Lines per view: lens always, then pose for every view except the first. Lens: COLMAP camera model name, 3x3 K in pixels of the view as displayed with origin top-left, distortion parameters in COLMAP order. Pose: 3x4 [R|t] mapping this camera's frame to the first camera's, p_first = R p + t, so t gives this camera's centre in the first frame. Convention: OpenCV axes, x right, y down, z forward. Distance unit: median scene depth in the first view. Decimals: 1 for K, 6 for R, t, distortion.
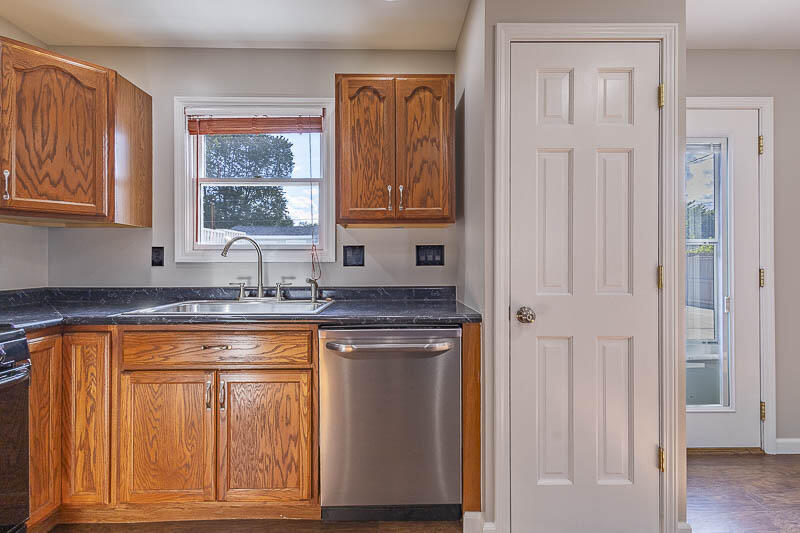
lens RADIAL K [[373.4, 0, 392.1], [0, 373.4, 260.9], [0, 0, 1]] dist [0.000863, -0.000287]
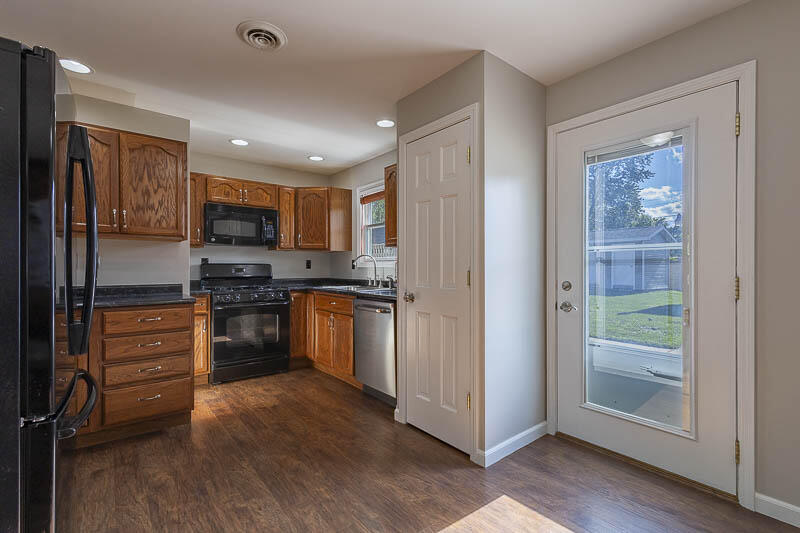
lens RADIAL K [[373.4, 0, 400.0], [0, 373.4, 266.5], [0, 0, 1]] dist [0.000787, -0.000086]
pose [[0.606582, -0.000420, -0.795021, 1.282691], [-0.001758, 0.999997, -0.001869, 0.002037], [0.795019, 0.002531, 0.606579, -0.082612]]
